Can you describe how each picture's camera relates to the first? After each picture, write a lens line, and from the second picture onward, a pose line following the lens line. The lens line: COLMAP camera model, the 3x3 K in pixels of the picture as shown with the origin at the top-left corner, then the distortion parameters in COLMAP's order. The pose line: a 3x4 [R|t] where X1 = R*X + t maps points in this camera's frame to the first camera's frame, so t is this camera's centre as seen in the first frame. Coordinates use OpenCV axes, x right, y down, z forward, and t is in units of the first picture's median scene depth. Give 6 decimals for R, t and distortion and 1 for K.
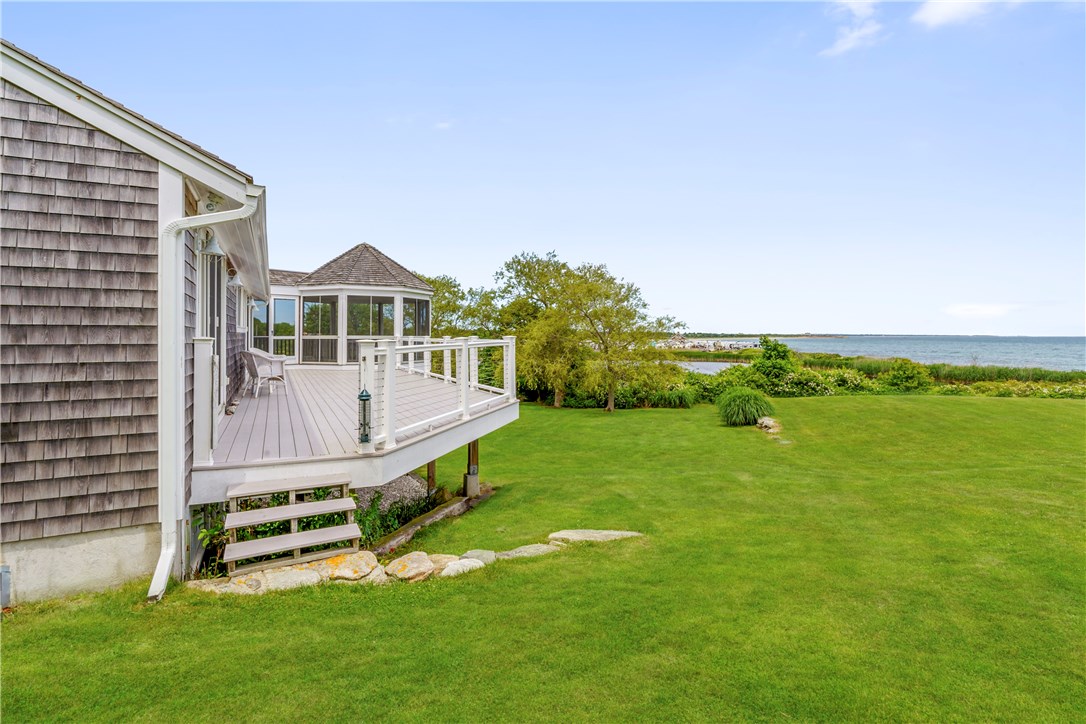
lens RADIAL K [[541.3, 0, 555.7], [0, 541.3, 340.9], [0, 0, 1]] dist [0.004469, 0.000049]
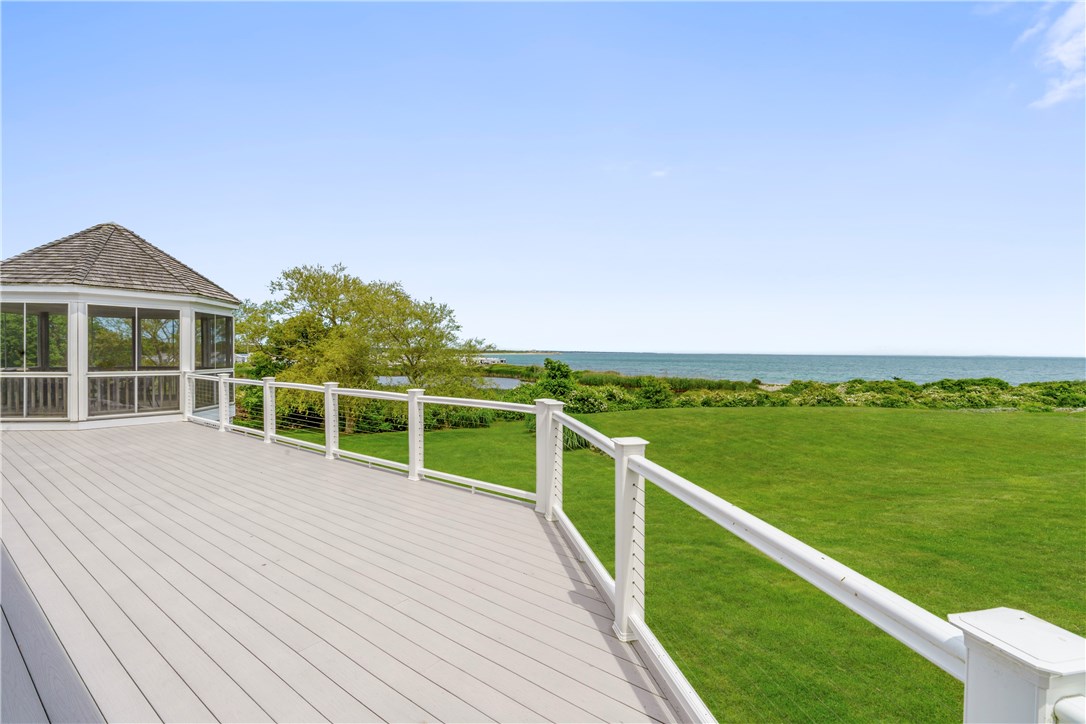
lens RADIAL K [[483.6, 0, 538.4], [0, 483.6, 361.1], [0, 0, 1]] dist [0.001880, 0.003266]
pose [[0.900795, 0.000611, 0.434244, -0.070047], [-0.005916, 0.999923, 0.010865, -0.012553], [-0.434204, -0.012356, 0.900730, 0.123297]]
